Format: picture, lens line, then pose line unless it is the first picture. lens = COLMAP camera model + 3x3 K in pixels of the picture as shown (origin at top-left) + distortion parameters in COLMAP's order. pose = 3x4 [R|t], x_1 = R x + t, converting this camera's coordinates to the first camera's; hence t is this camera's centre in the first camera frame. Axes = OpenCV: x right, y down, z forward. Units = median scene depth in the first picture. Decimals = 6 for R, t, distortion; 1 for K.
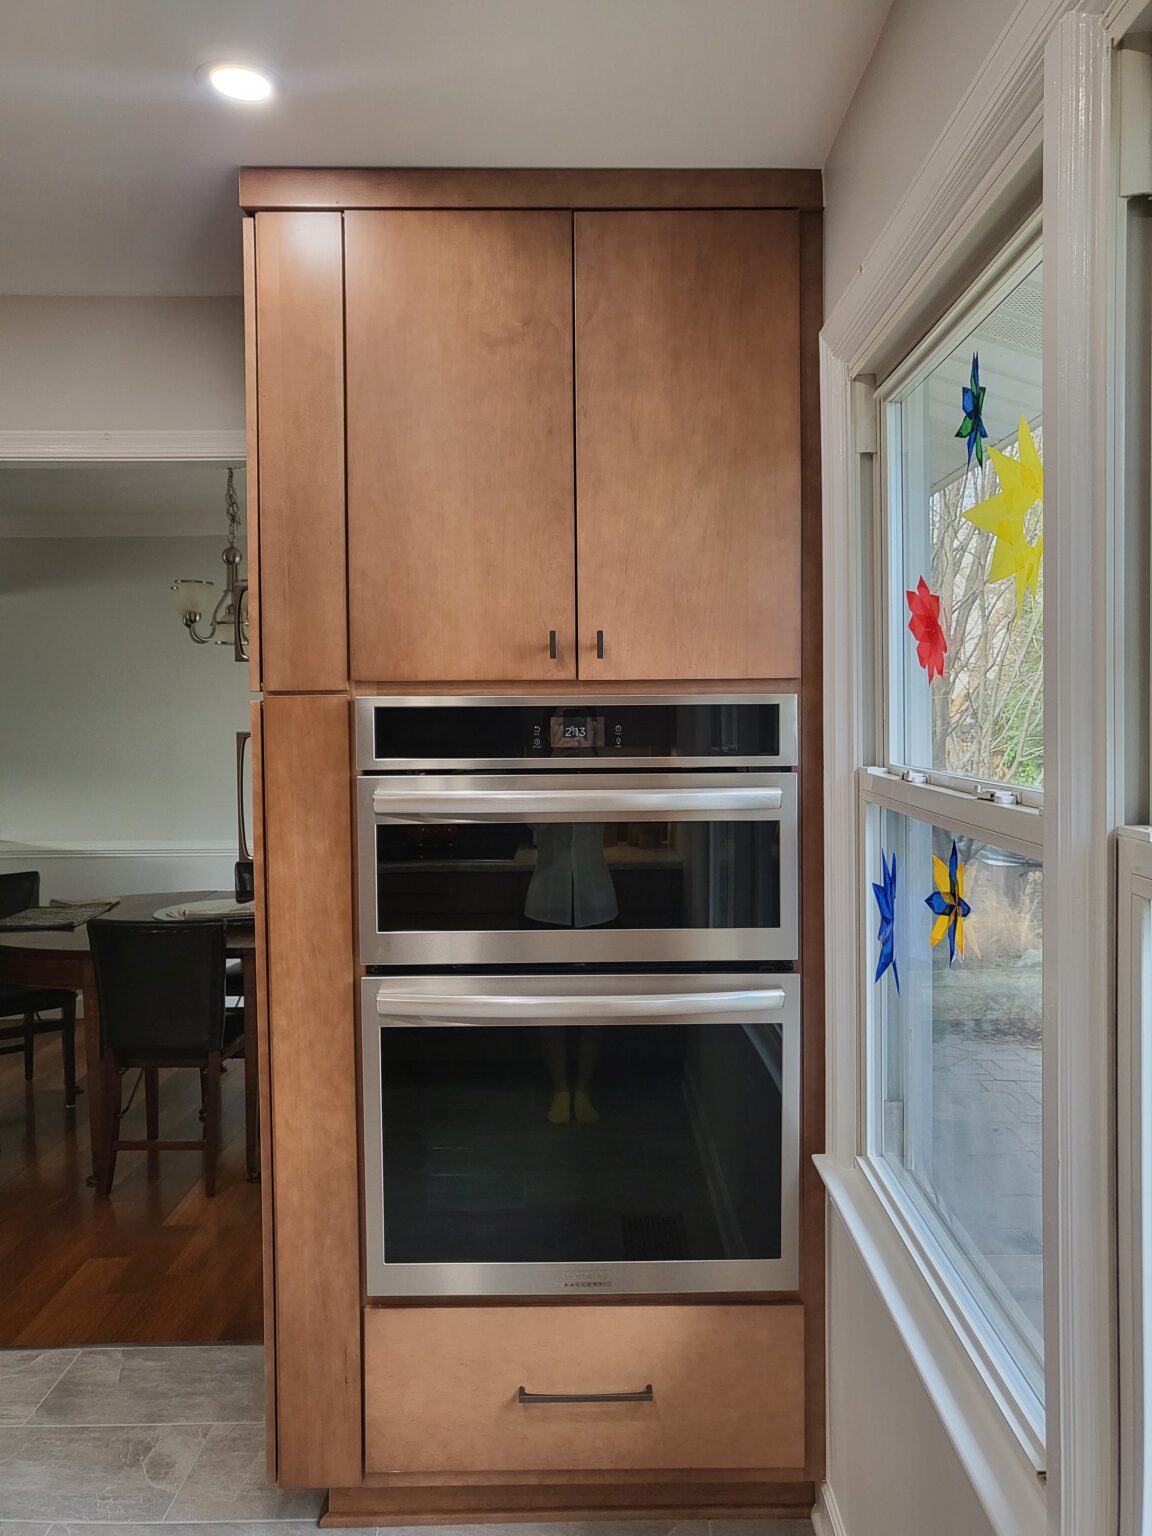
lens RADIAL K [[1182.6, 0, 586.4], [0, 1182.6, 761.0], [0, 0, 1]] dist [-0.015709, 0.042935]
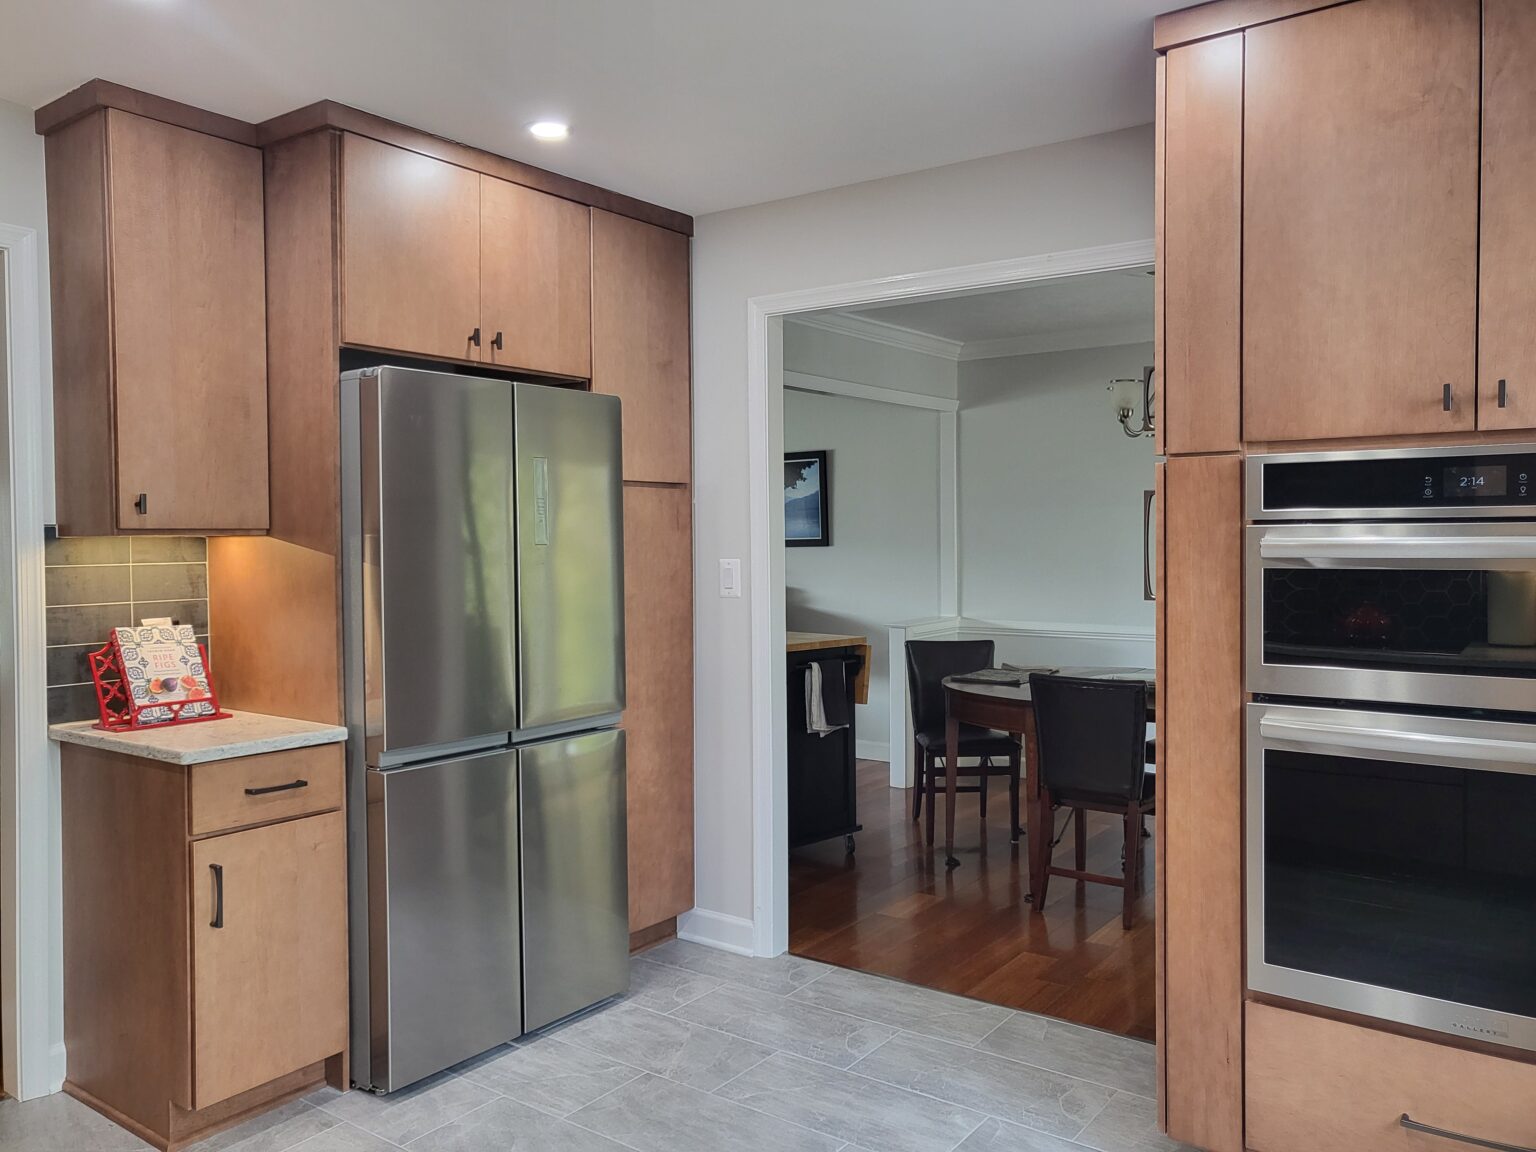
lens RADIAL K [[1182.6, 0, 765.2], [0, 1182.6, 569.2], [0, 0, 1]] dist [-0.015709, 0.042935]
pose [[0.806702, 0.017376, -0.590702, 0.101904], [-0.021092, 0.999777, 0.000605, 0.063035], [0.590581, 0.011971, 0.806889, -0.185882]]
